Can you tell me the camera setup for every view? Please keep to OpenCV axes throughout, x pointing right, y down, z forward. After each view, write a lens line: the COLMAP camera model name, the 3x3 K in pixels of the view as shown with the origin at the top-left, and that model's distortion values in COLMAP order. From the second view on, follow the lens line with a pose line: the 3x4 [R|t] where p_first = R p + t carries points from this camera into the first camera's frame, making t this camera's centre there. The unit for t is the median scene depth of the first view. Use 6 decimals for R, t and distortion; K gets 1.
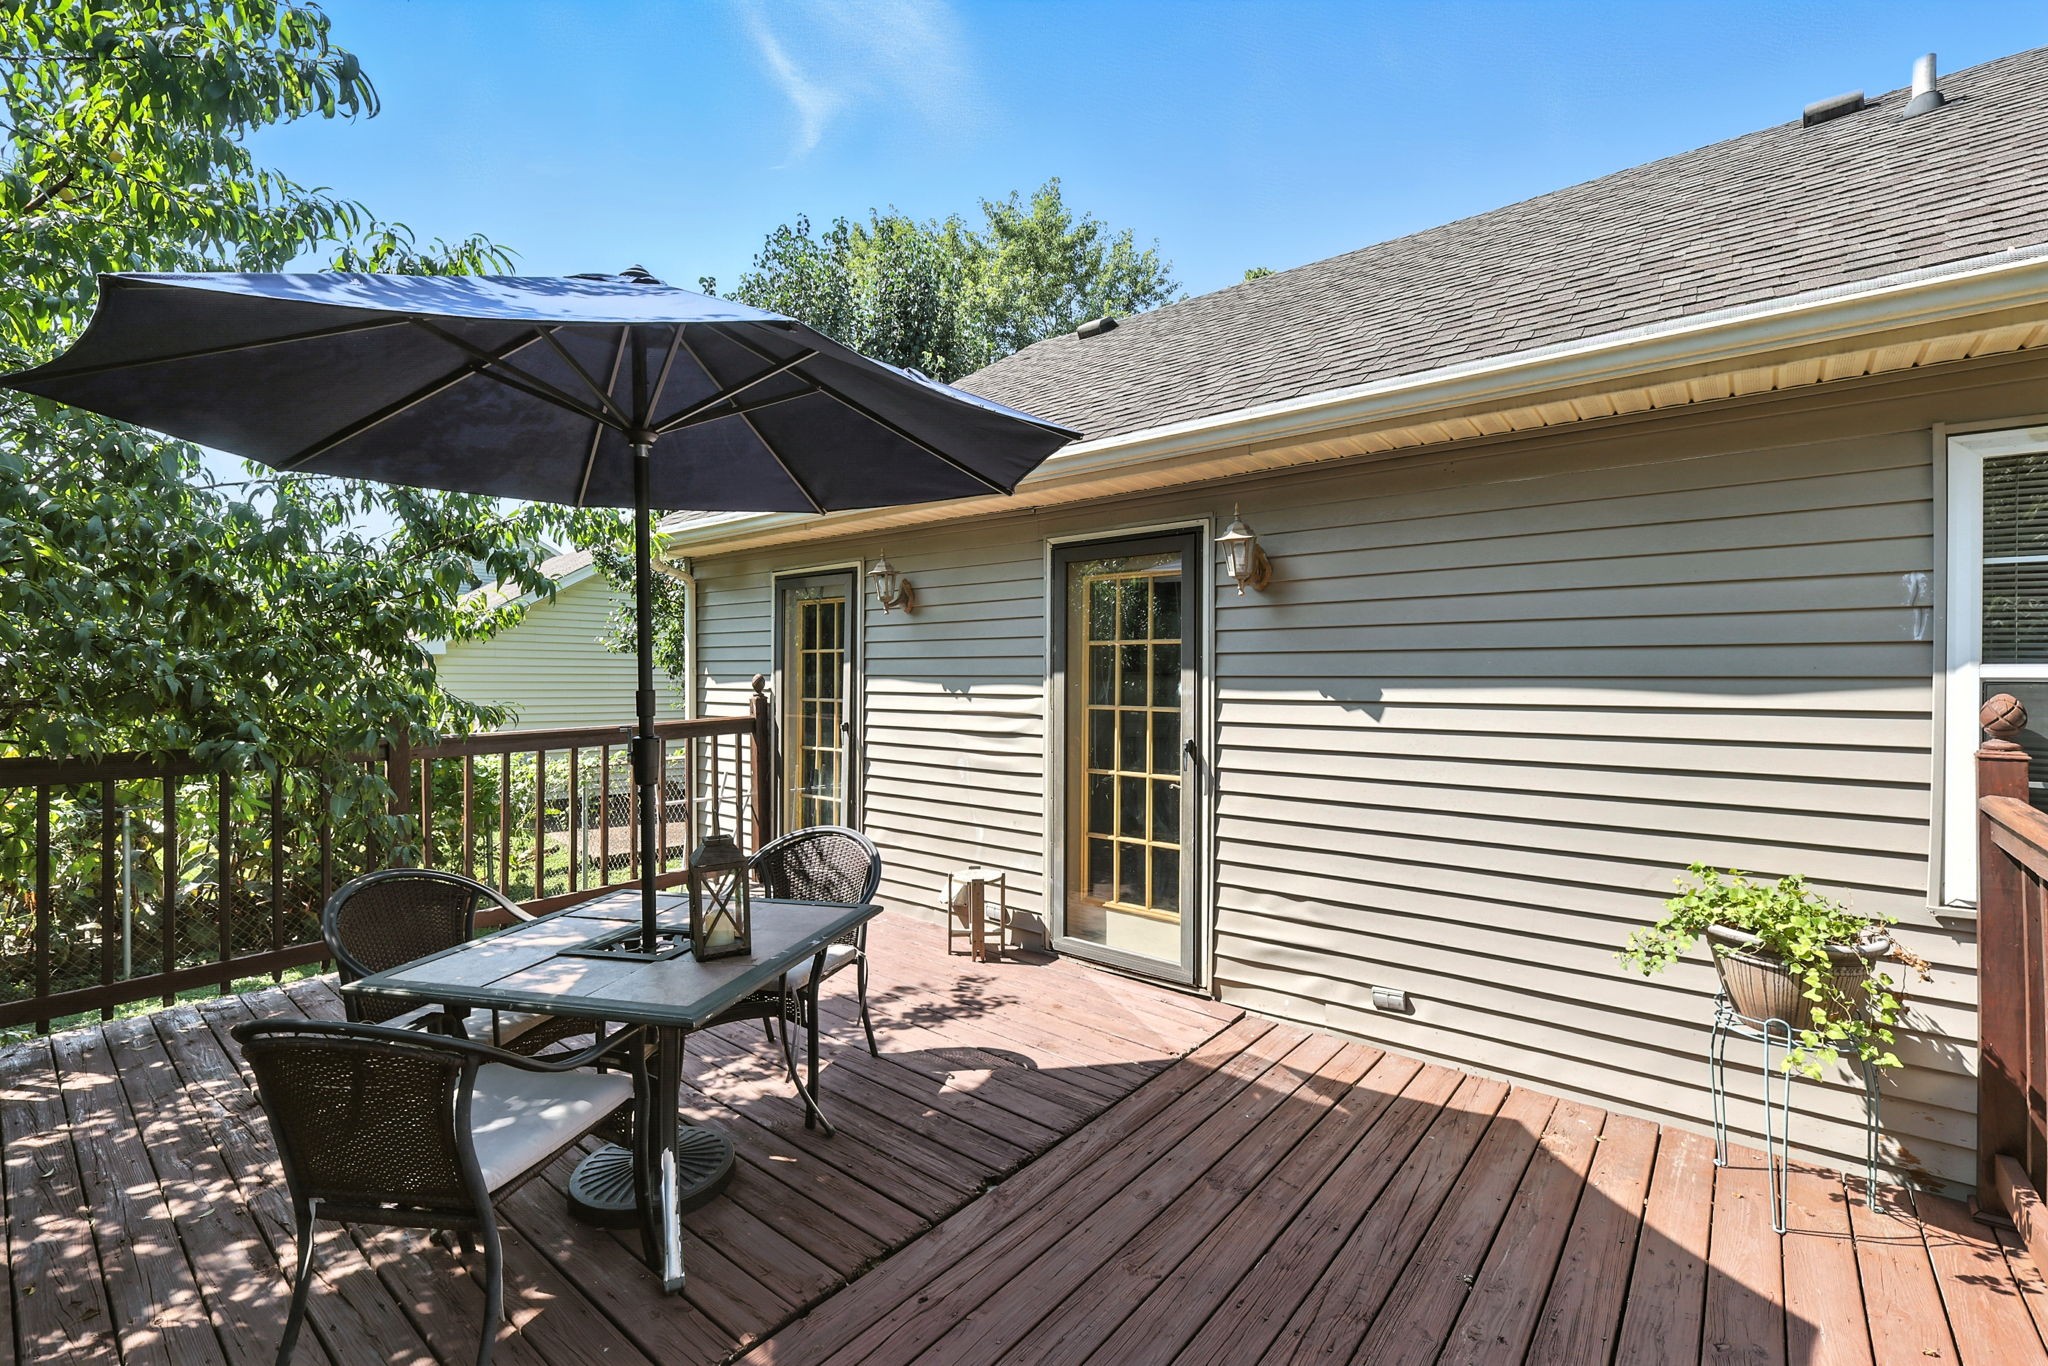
lens RADIAL K [[892.6, 0, 1014.8], [0, 892.6, 675.4], [0, 0, 1]] dist [-0.001333, 0.000038]
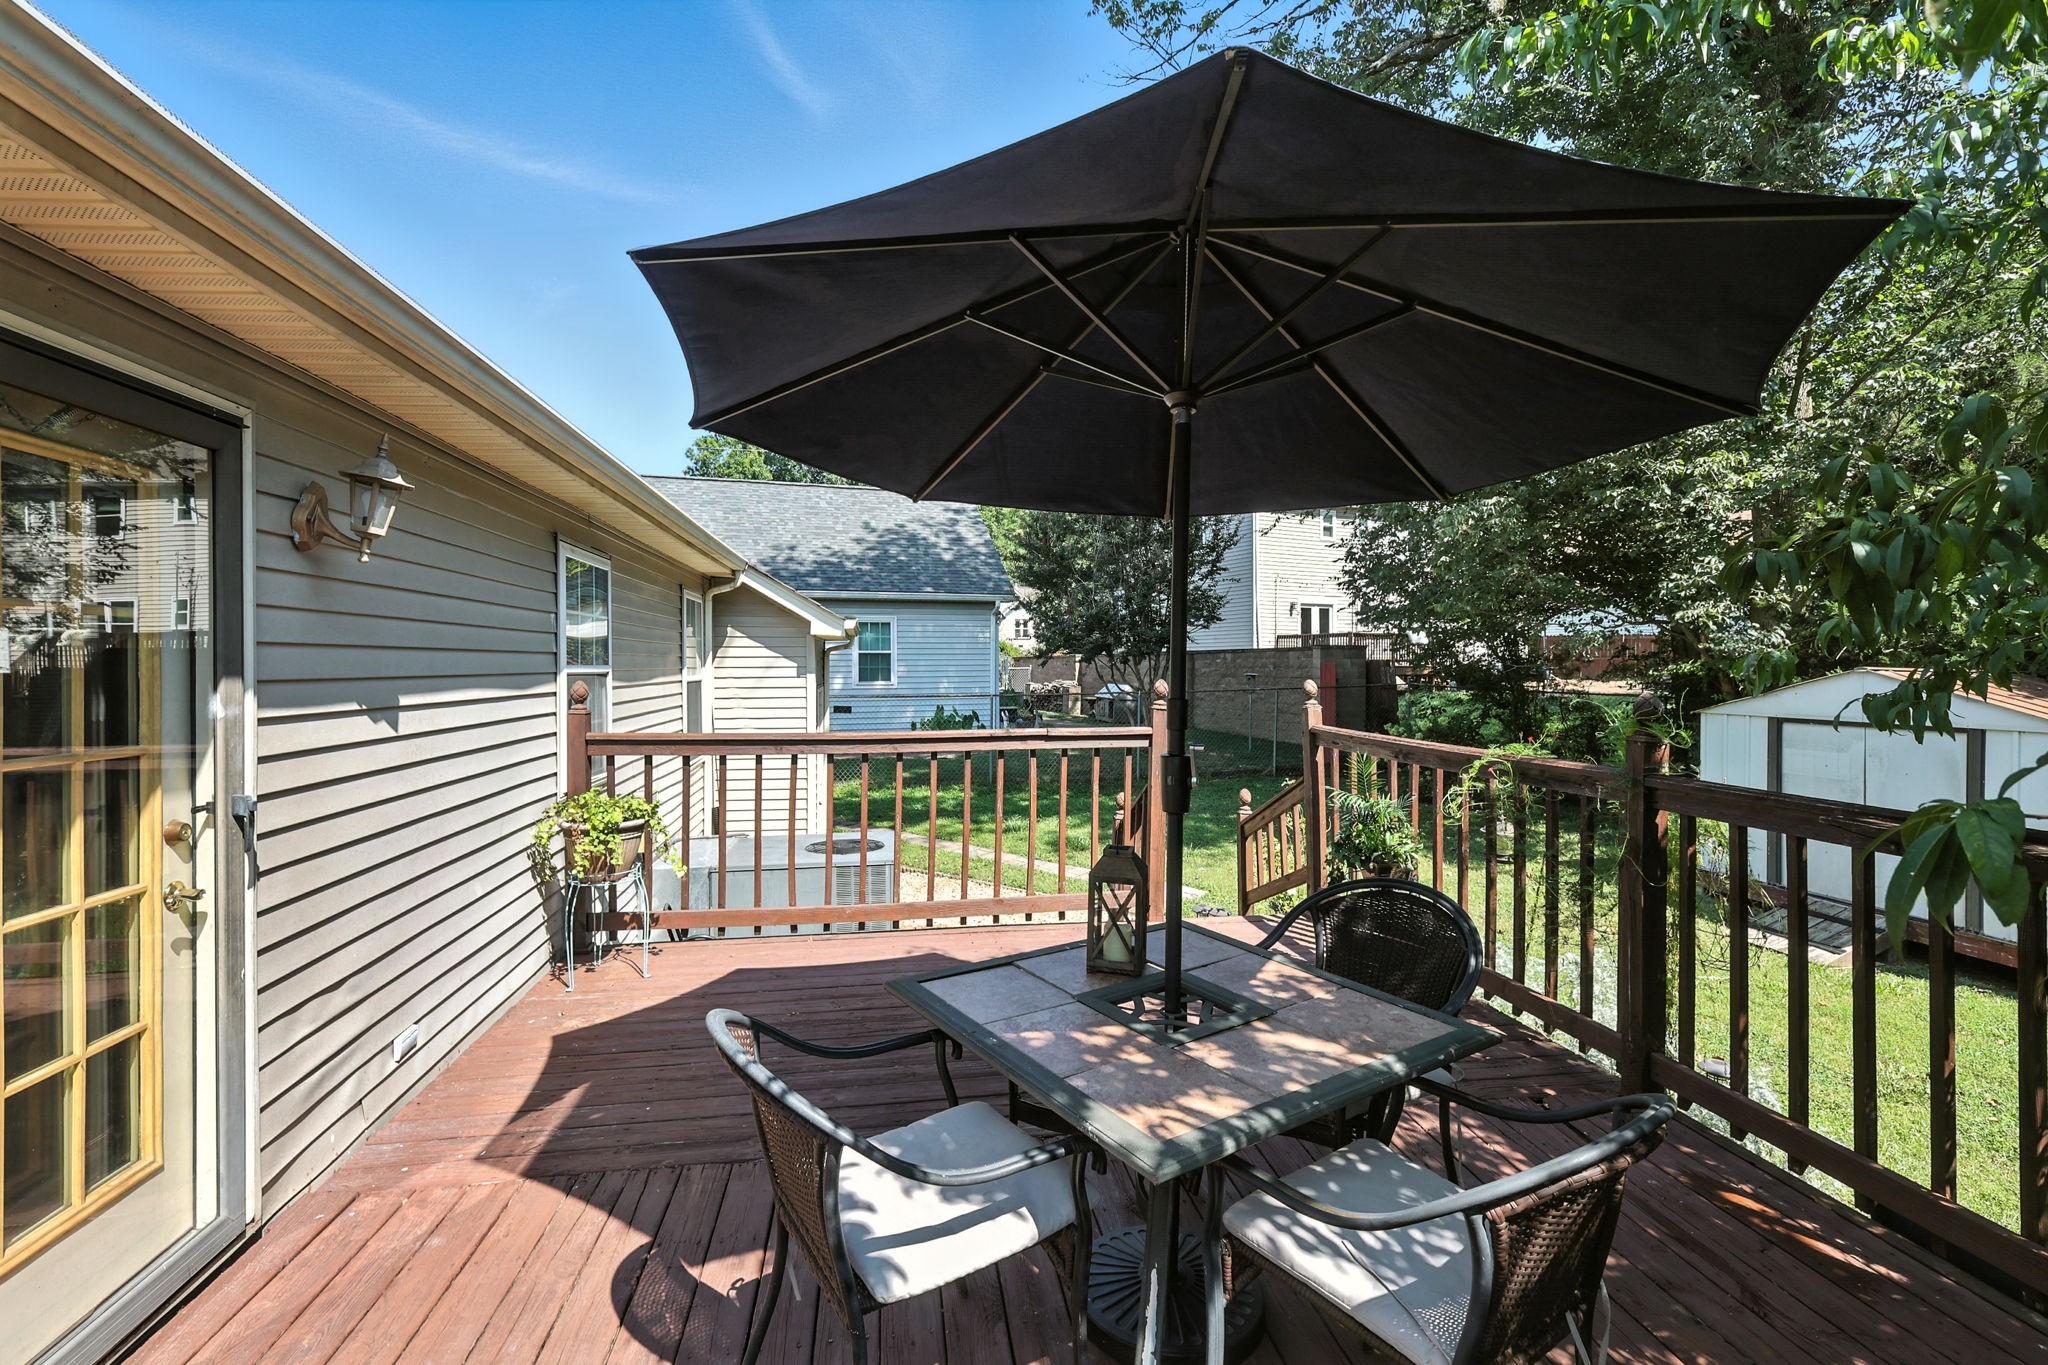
lens RADIAL K [[892.6, 0, 1013.6], [0, 892.6, 673.9], [0, 0, 1]] dist [-0.001333, 0.000038]
pose [[-0.744763, -0.010589, 0.667245, -0.654180], [-0.005461, 0.999937, 0.009773, -0.015748], [-0.667306, 0.003635, -0.744775, 1.331568]]
